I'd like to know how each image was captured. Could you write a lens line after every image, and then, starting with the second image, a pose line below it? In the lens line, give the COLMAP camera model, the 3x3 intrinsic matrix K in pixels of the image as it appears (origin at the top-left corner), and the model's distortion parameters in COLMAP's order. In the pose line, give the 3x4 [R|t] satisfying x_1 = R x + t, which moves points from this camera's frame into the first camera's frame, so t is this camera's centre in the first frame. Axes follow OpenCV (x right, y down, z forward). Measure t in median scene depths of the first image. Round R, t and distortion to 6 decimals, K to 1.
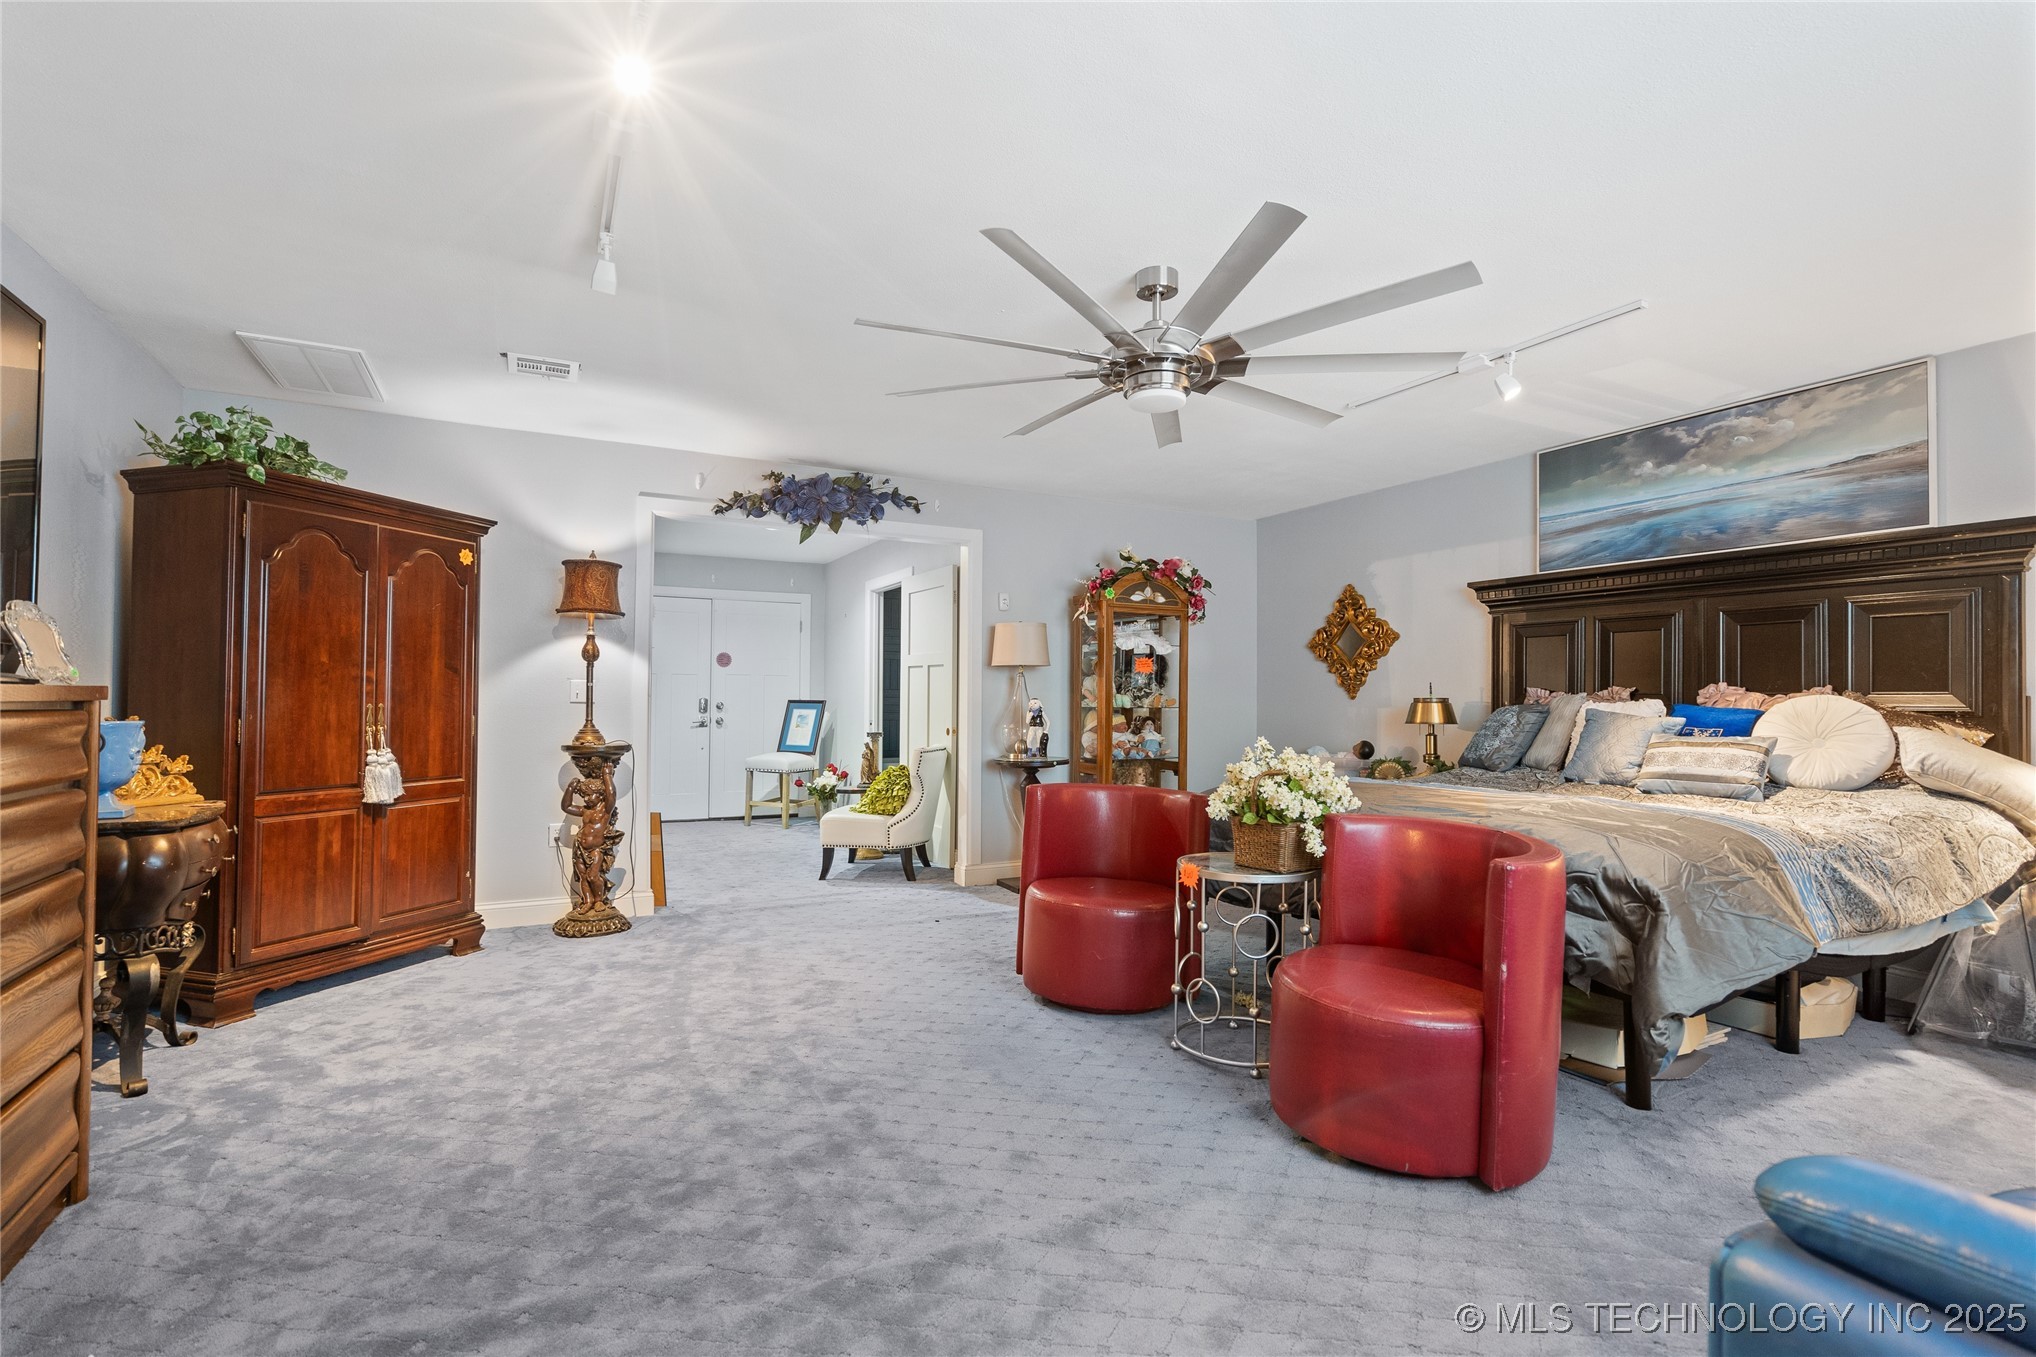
lens RADIAL K [[937.9, 0, 1021.3], [0, 937.9, 683.1], [0, 0, 1]] dist [-0.010759, 0.000840]
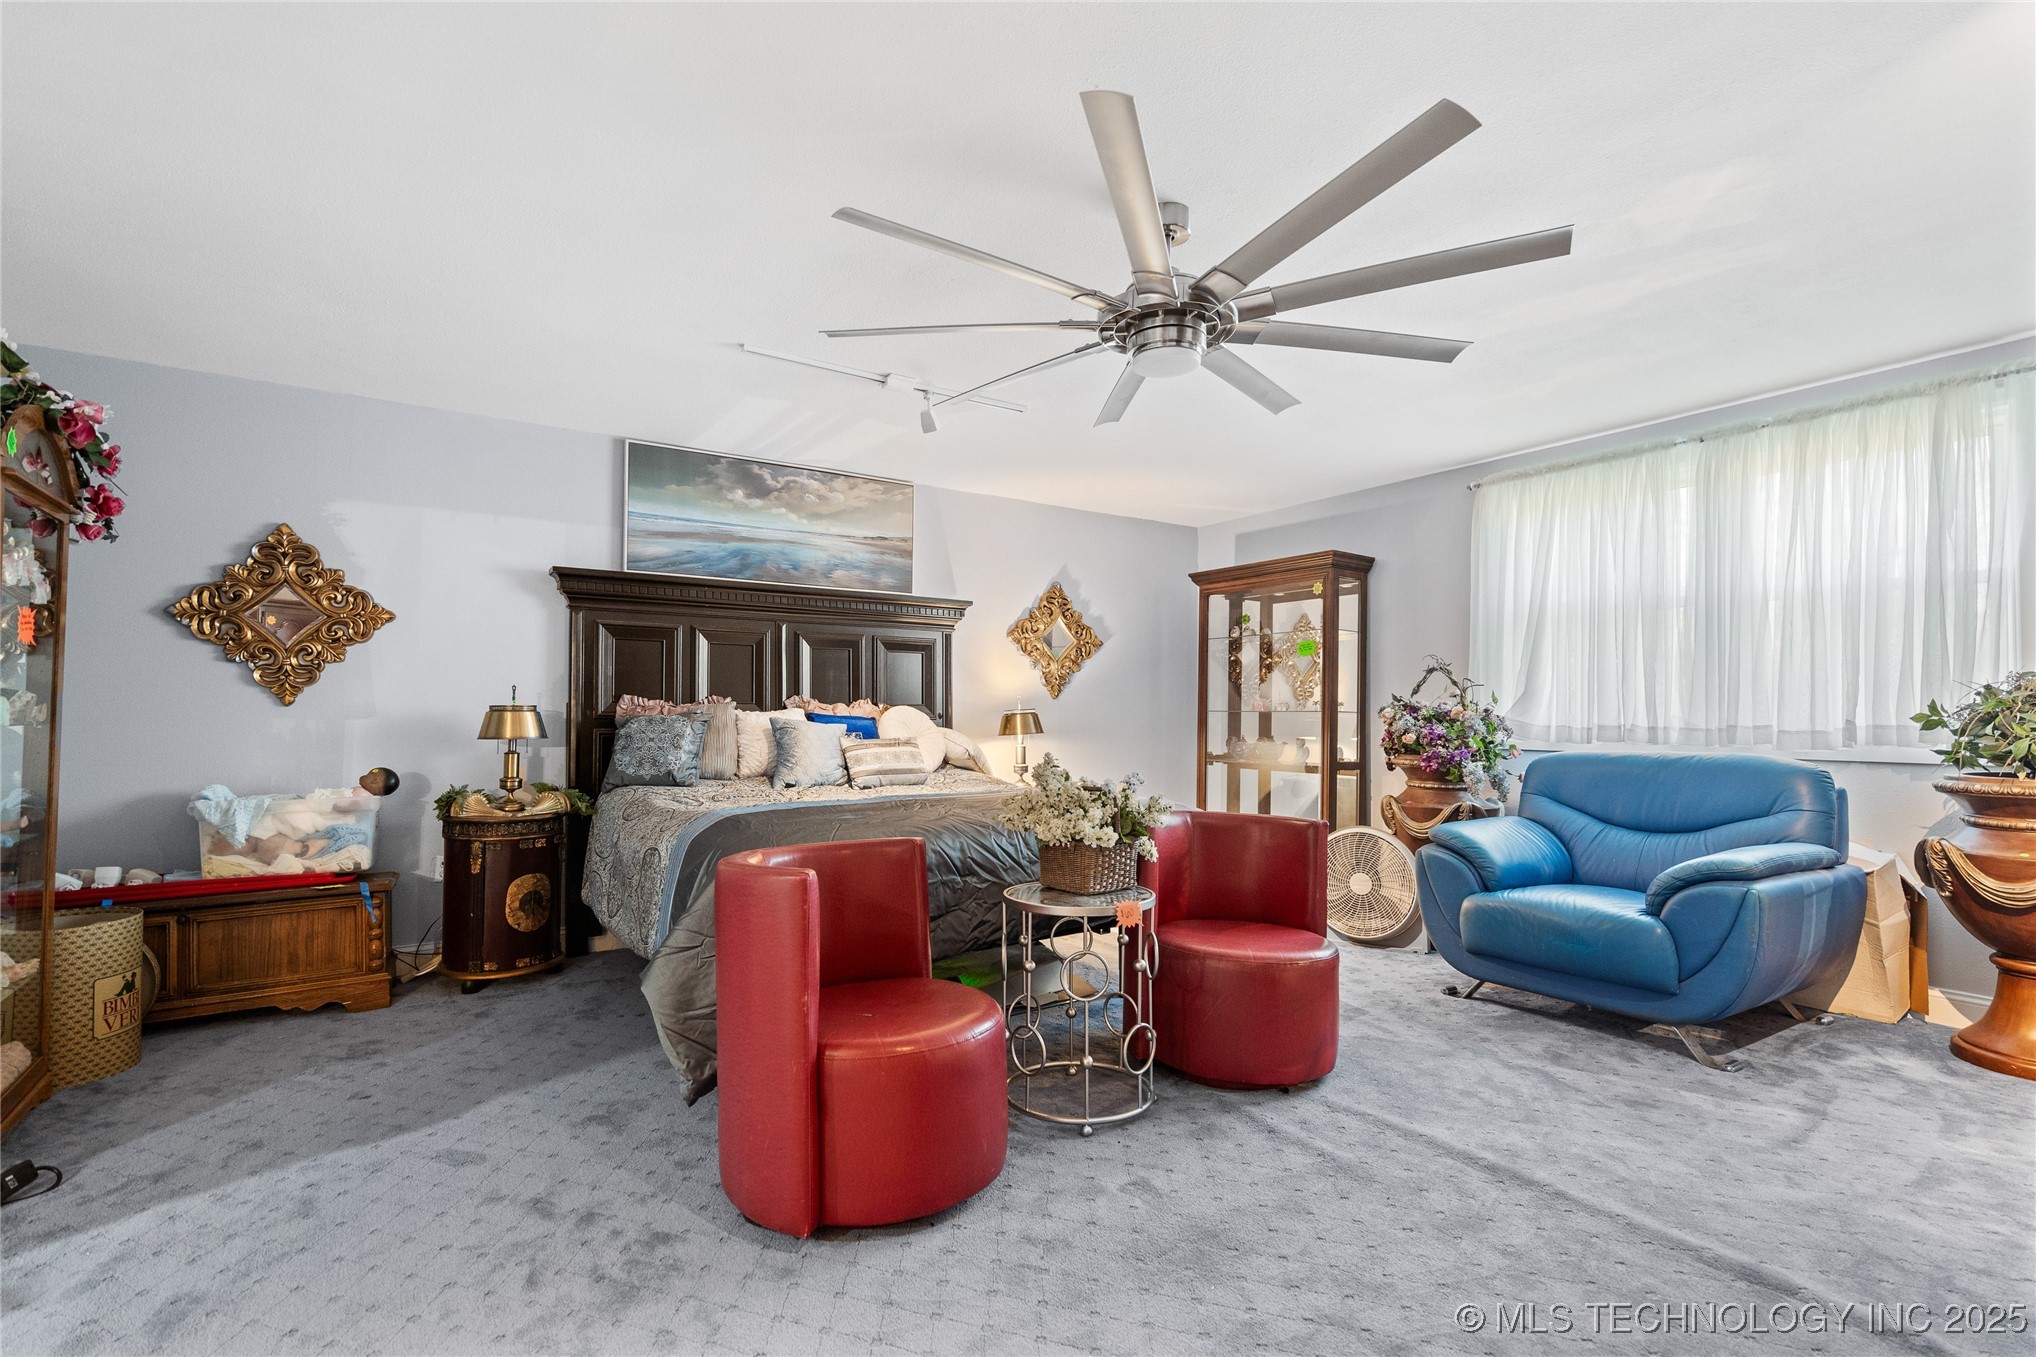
lens RADIAL K [[937.9, 0, 1021.3], [0, 937.9, 683.1], [0, 0, 1]] dist [-0.010759, 0.000840]
pose [[-0.098768, 0.031625, 0.994608, -0.429579], [-0.020940, 0.999207, -0.033851, 0.017283], [-0.994890, -0.024171, -0.098027, 0.757922]]
